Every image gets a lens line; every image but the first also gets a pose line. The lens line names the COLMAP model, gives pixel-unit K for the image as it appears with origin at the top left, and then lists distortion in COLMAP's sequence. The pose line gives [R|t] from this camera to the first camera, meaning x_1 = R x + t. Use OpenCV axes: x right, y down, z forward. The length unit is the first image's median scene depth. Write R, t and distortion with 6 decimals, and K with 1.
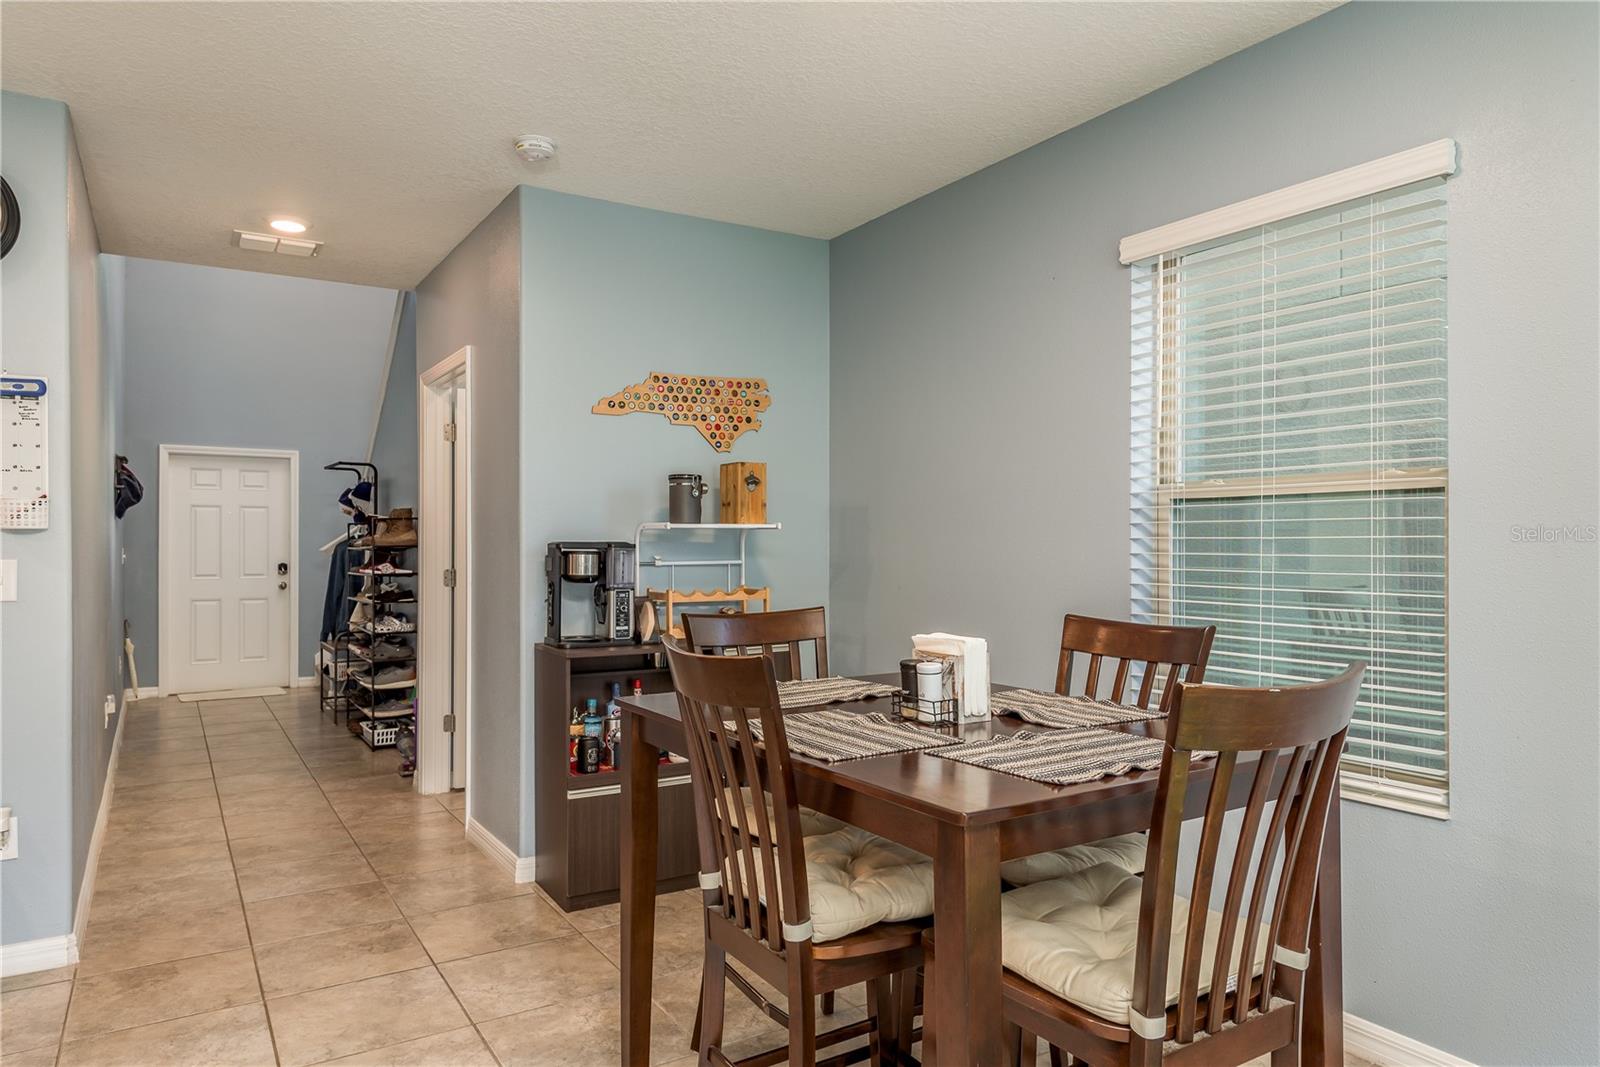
lens RADIAL K [[1050.9, 0, 798.3], [0, 1050.9, 543.2], [0, 0, 1]] dist [0.022516, -0.002416]
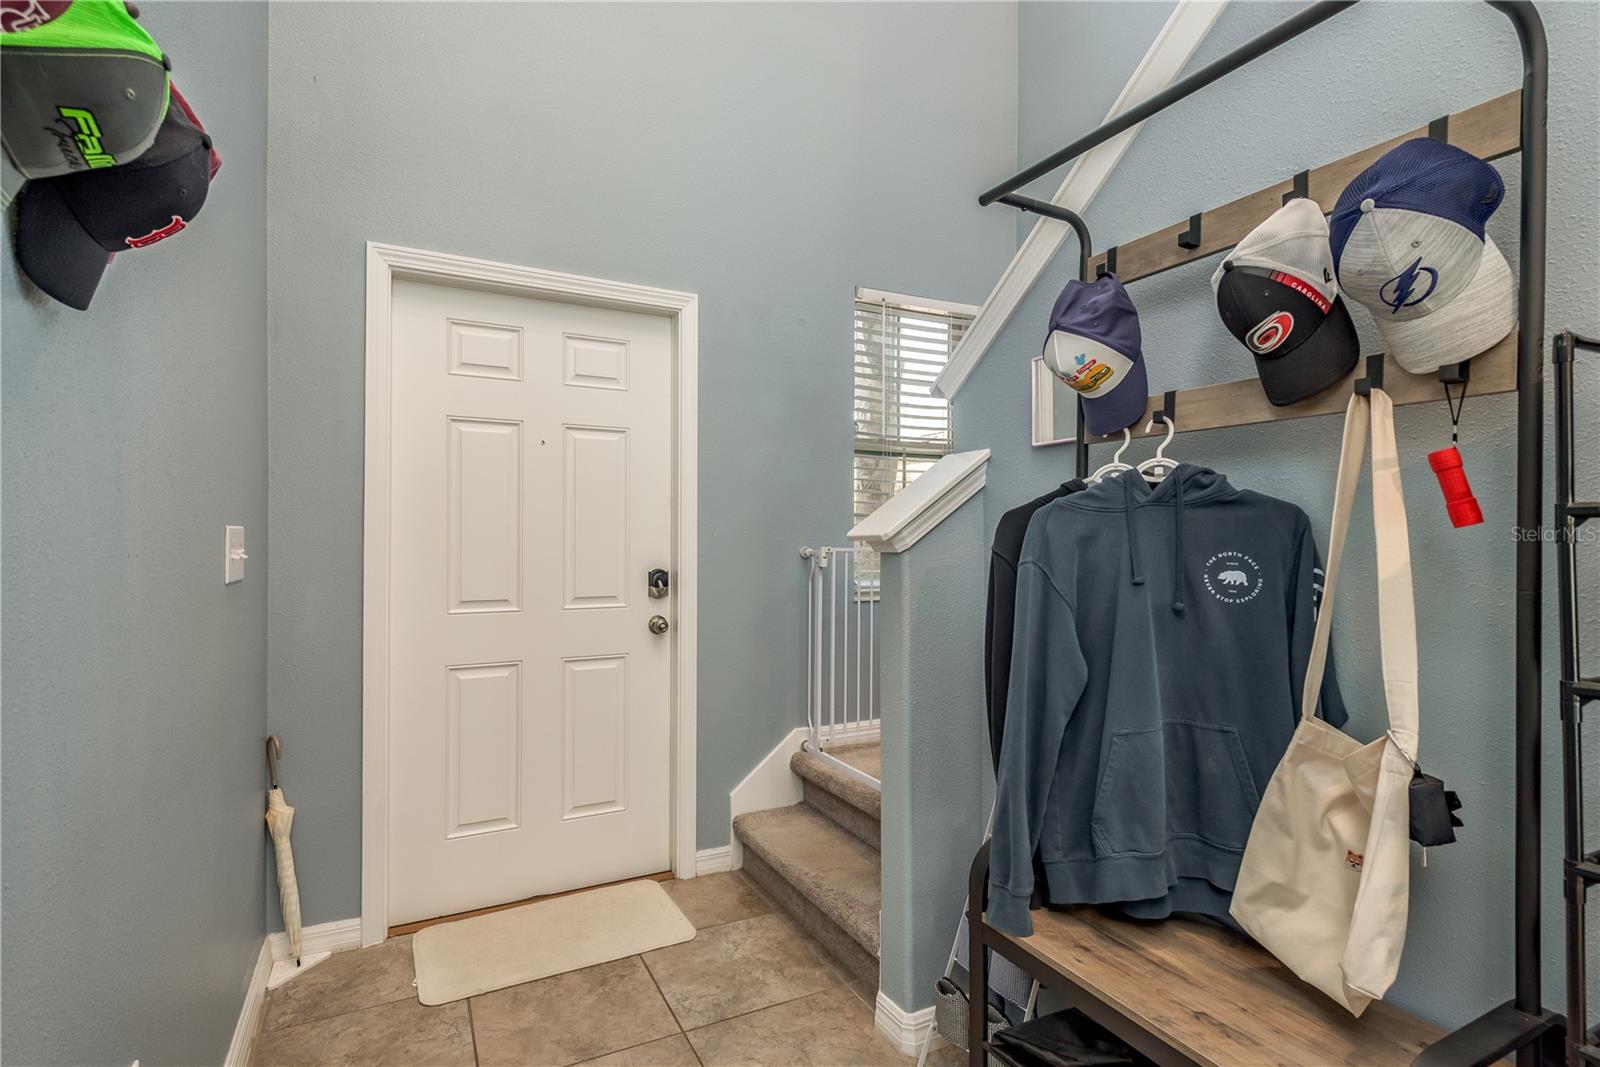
lens RADIAL K [[795.6, 0, 801.1], [0, 795.6, 523.5], [0, 0, 1]] dist [0.024657, -0.001367]
pose [[0.999051, 0.011643, -0.041965, -0.430324], [-0.011314, 0.999904, 0.008052, -0.001724], [0.042055, -0.007569, 0.999087, 0.711474]]
